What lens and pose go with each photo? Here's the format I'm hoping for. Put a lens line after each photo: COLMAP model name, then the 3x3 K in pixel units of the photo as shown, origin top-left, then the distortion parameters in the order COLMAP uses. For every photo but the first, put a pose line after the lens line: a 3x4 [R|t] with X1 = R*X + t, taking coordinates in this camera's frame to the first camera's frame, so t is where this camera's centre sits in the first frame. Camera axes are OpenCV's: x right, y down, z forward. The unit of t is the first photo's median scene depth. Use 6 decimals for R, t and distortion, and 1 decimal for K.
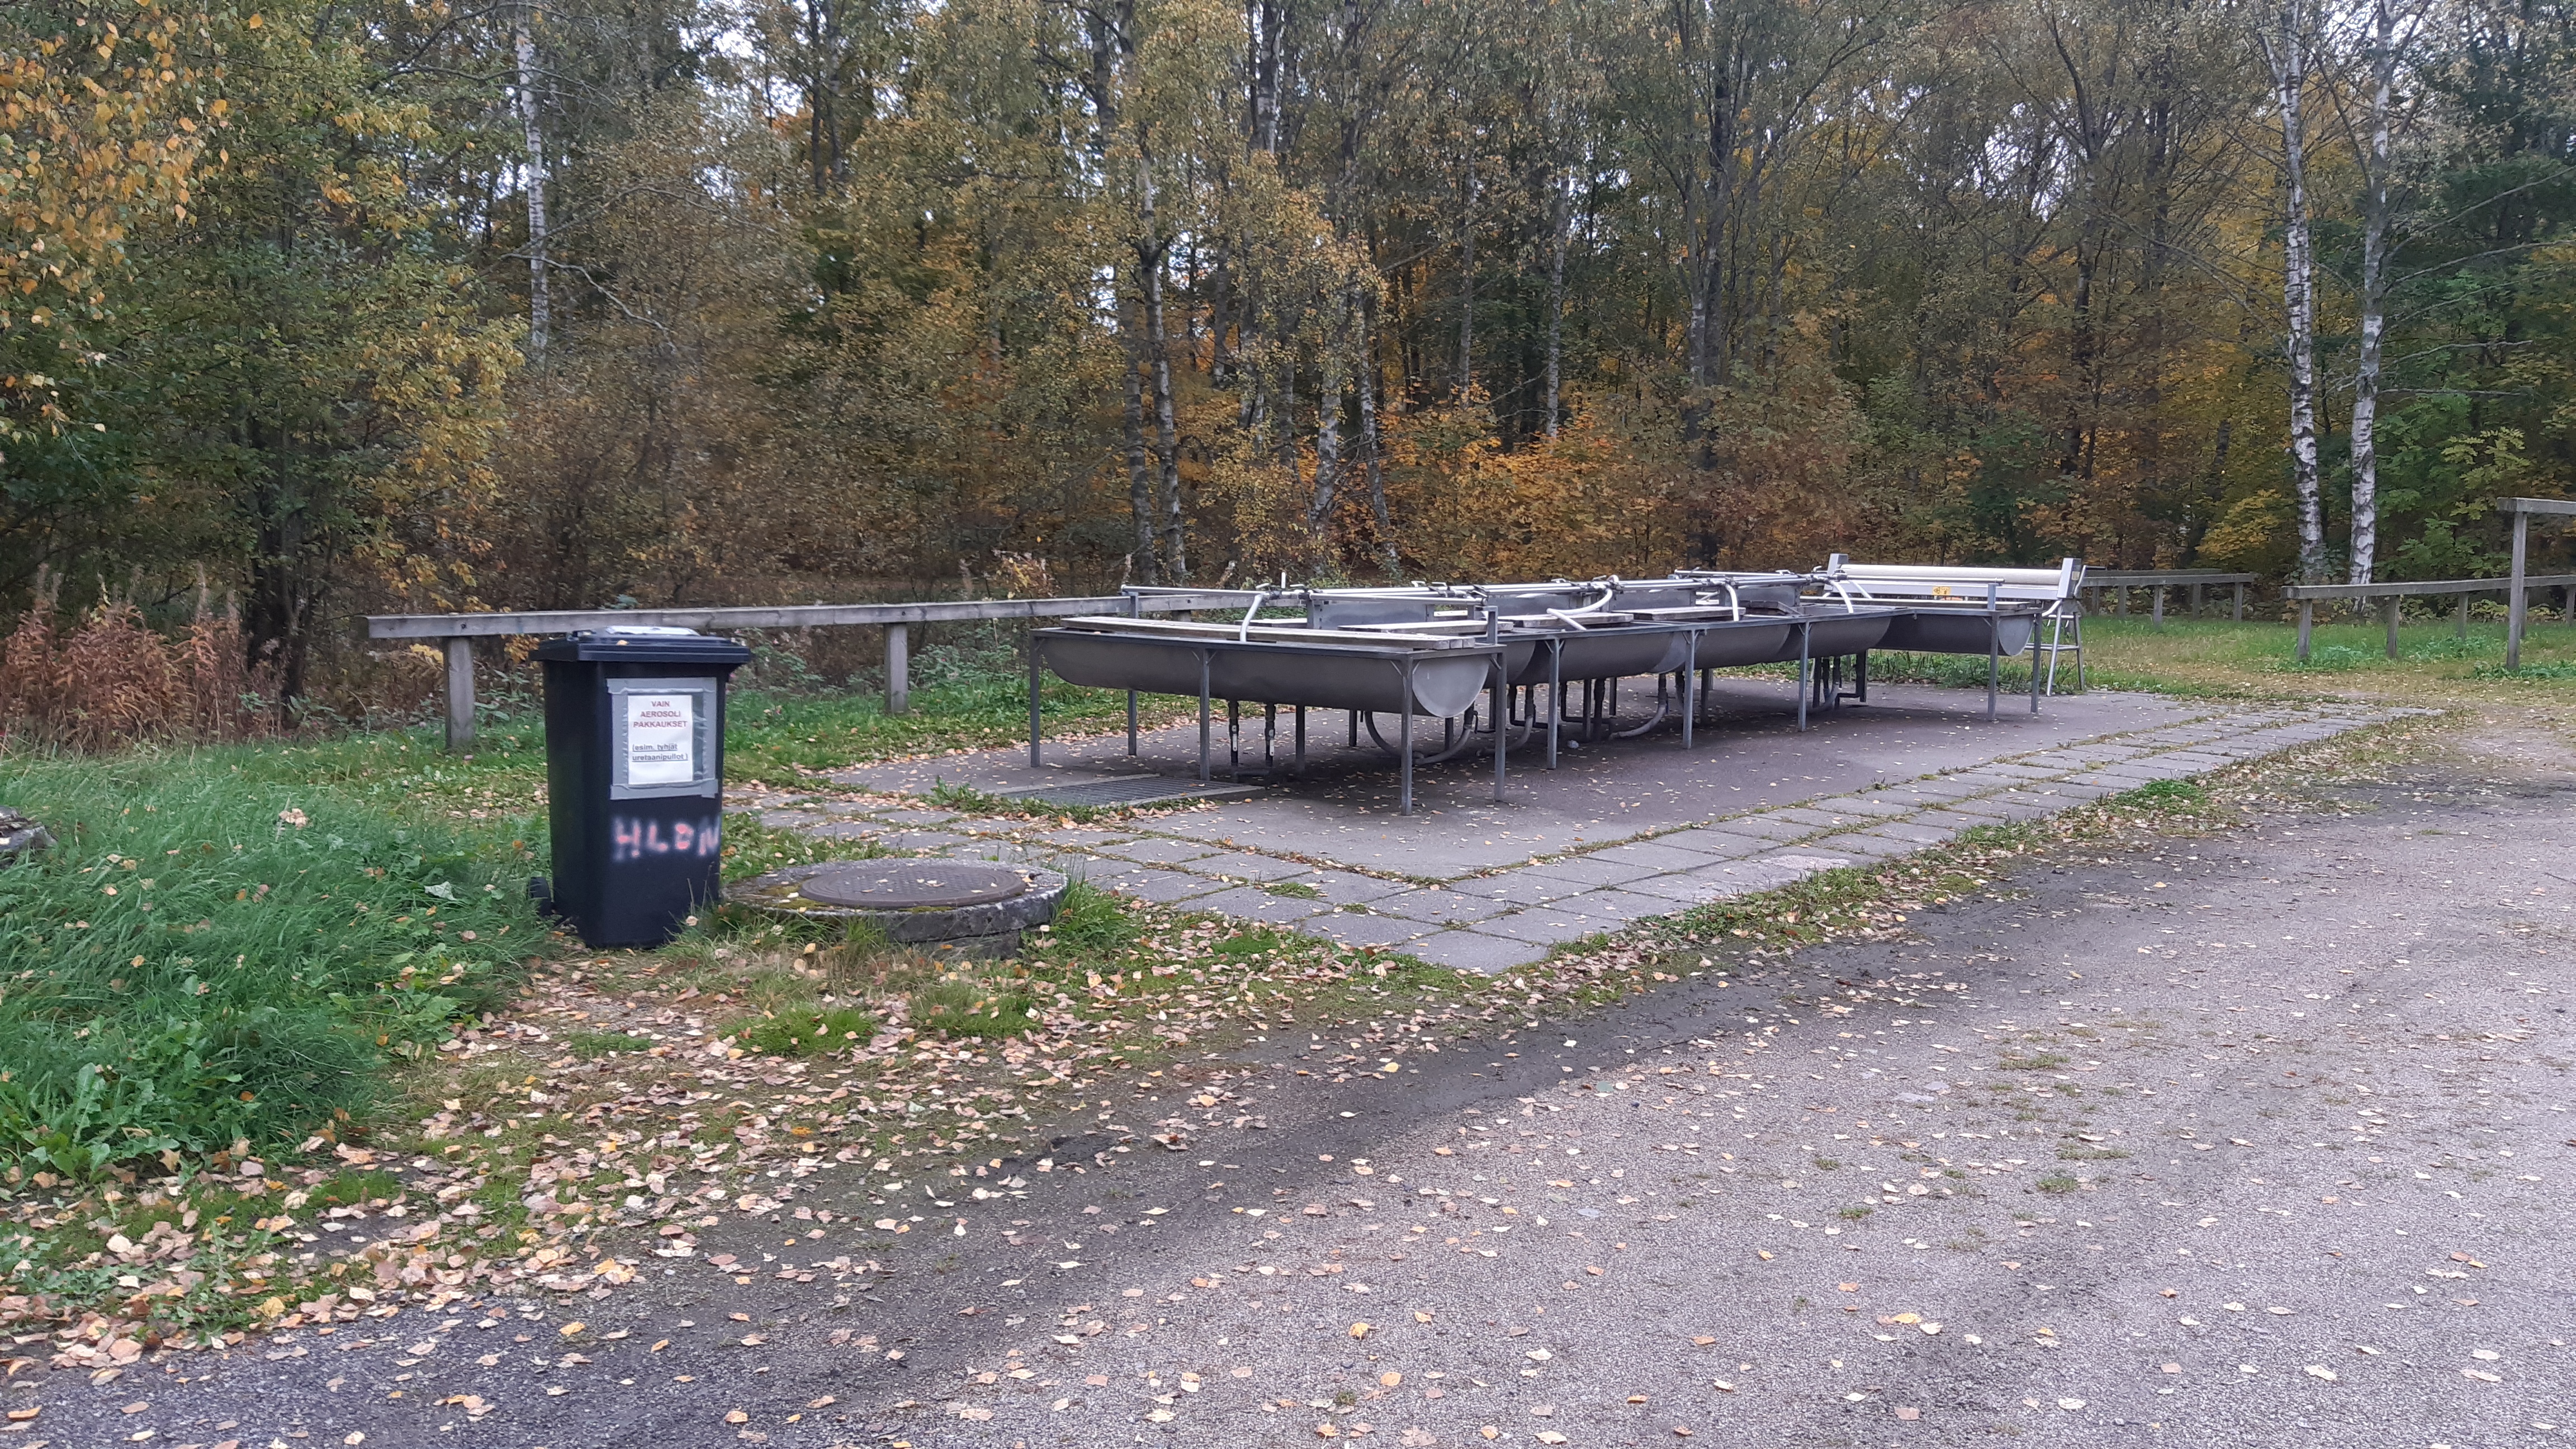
lens RADIAL K [[2006.1, 0, 1193.4], [0, 2006.1, 733.3], [0, 0, 1]] dist [0.061825, -0.133774]
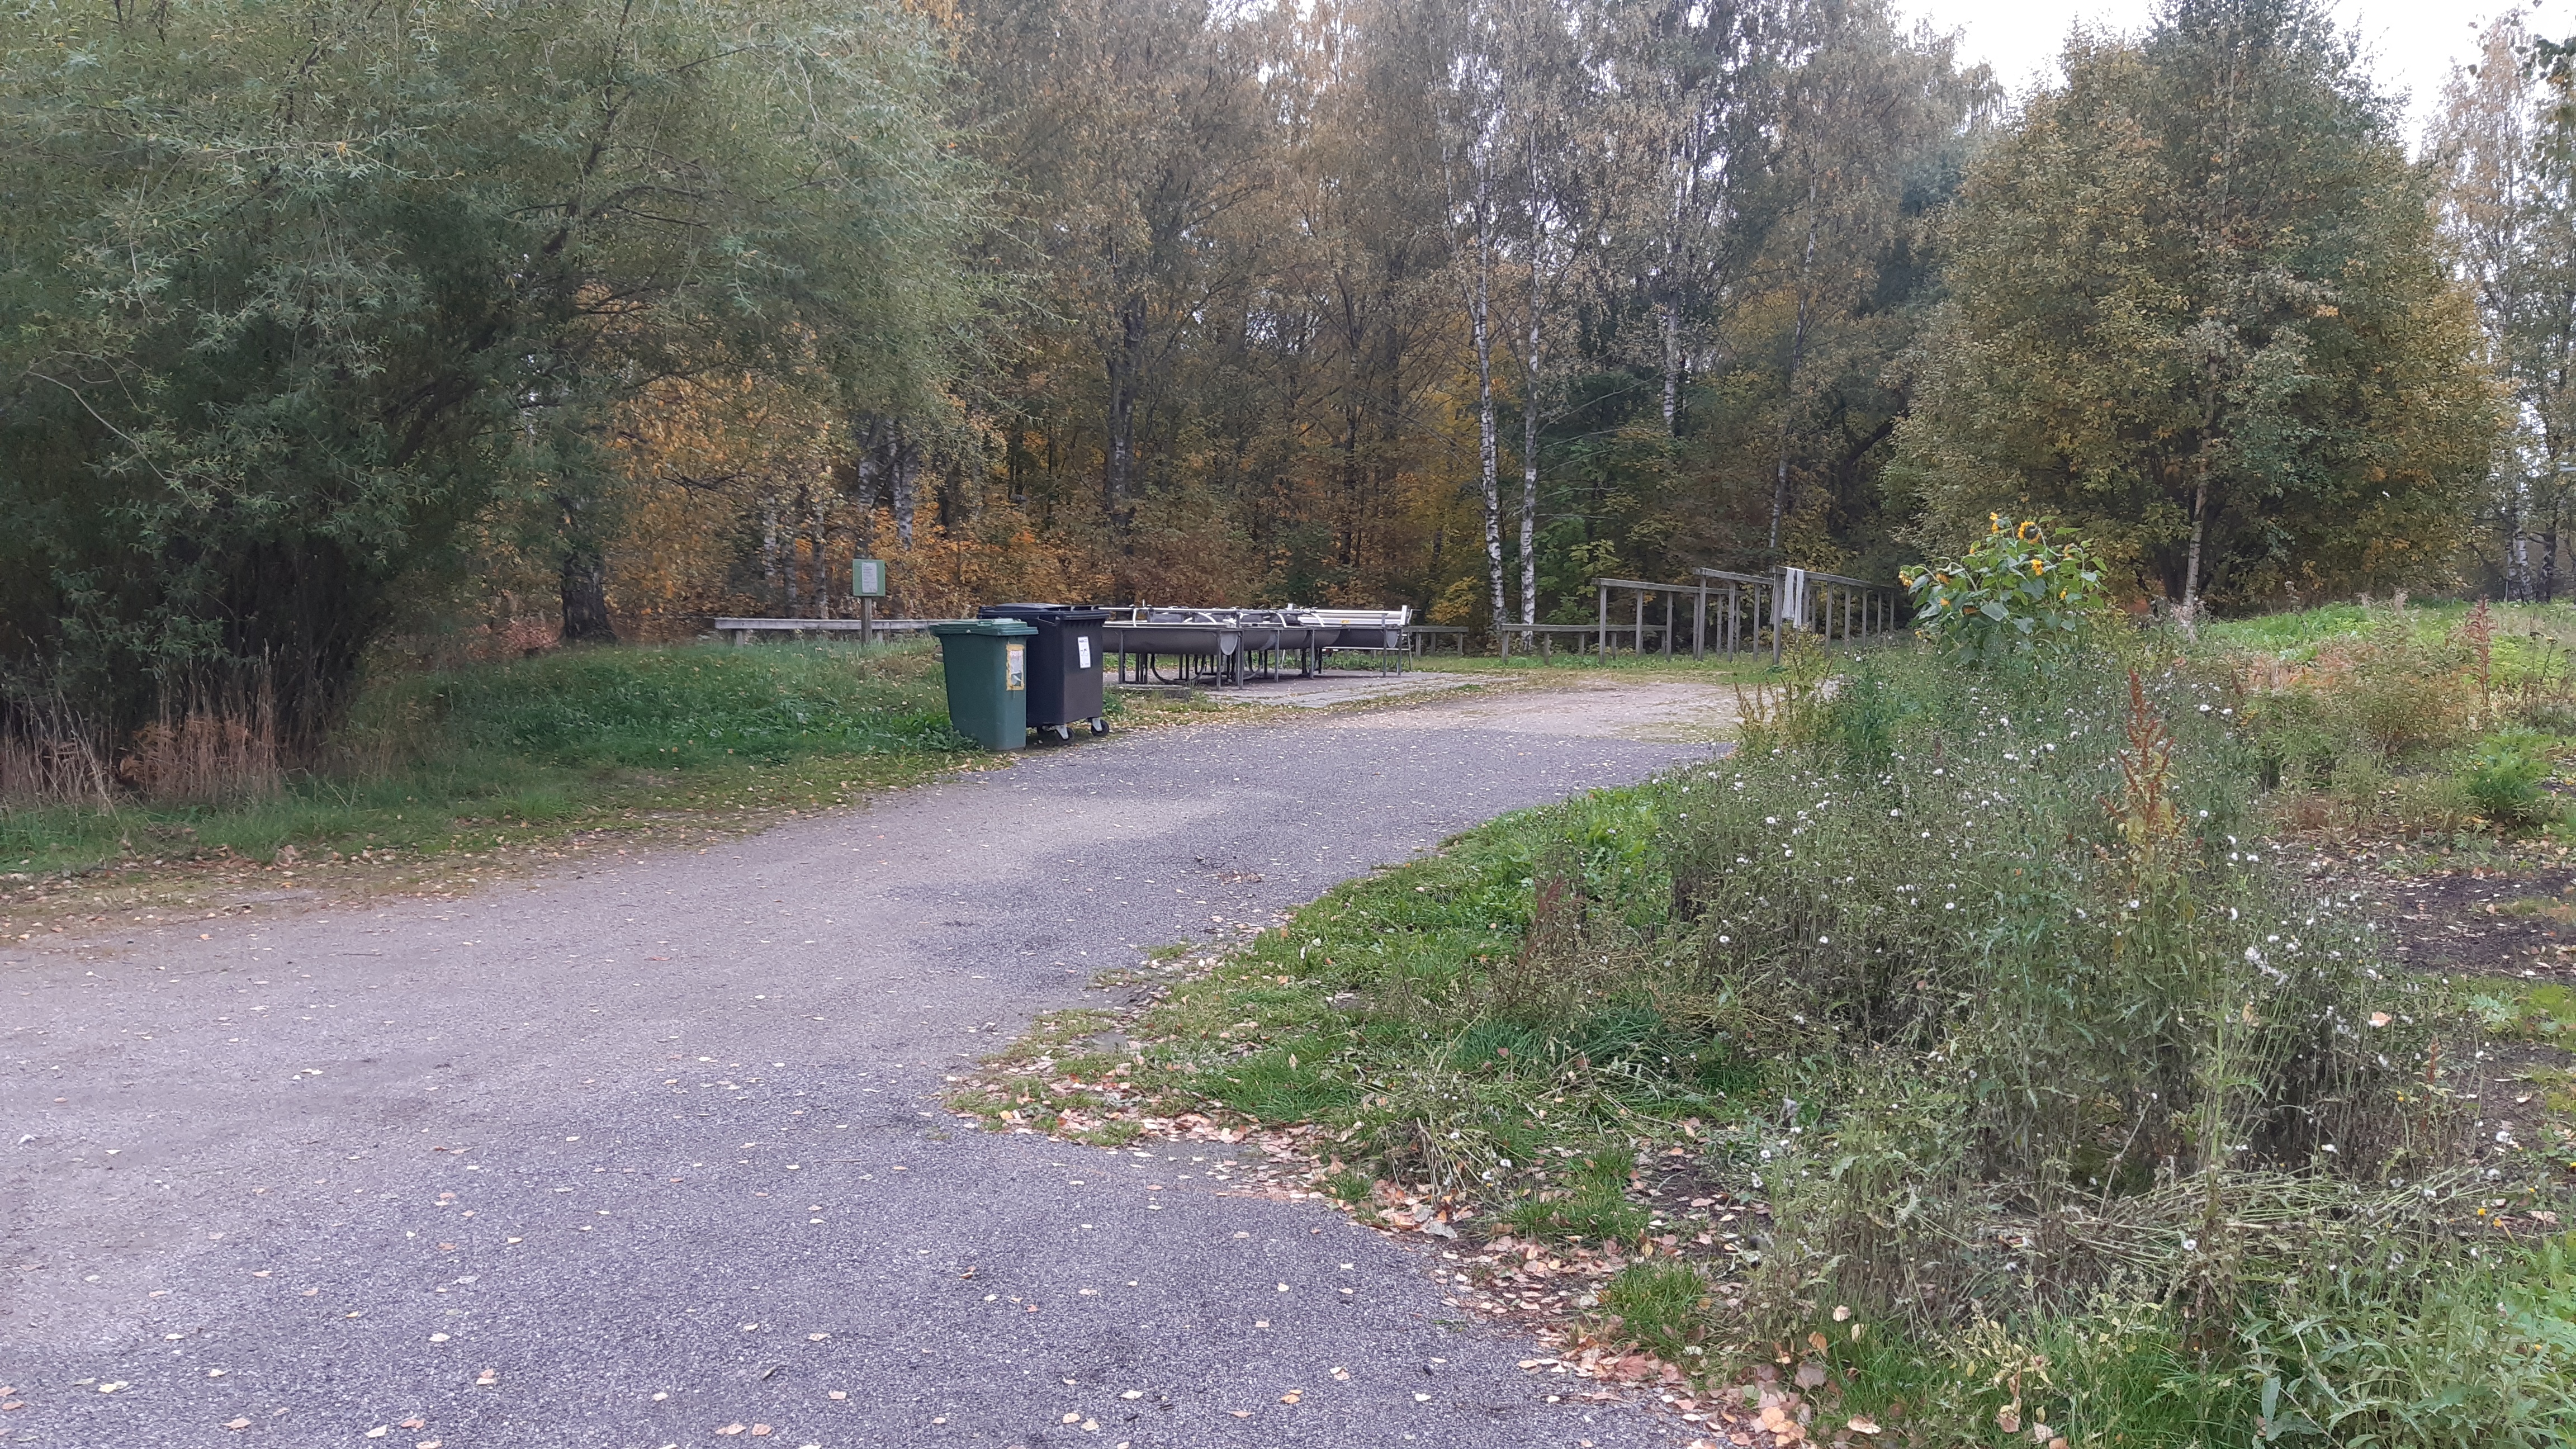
lens RADIAL K [[1872.8, 0, 1215.9], [0, 1872.8, 731.7], [0, 0, 1]] dist [0.056260, -0.094179]
pose [[0.935079, -0.016026, 0.354077, -1.309155], [0.028038, 0.999191, -0.028819, 0.281782], [-0.353329, 0.036875, 0.934772, -2.175870]]
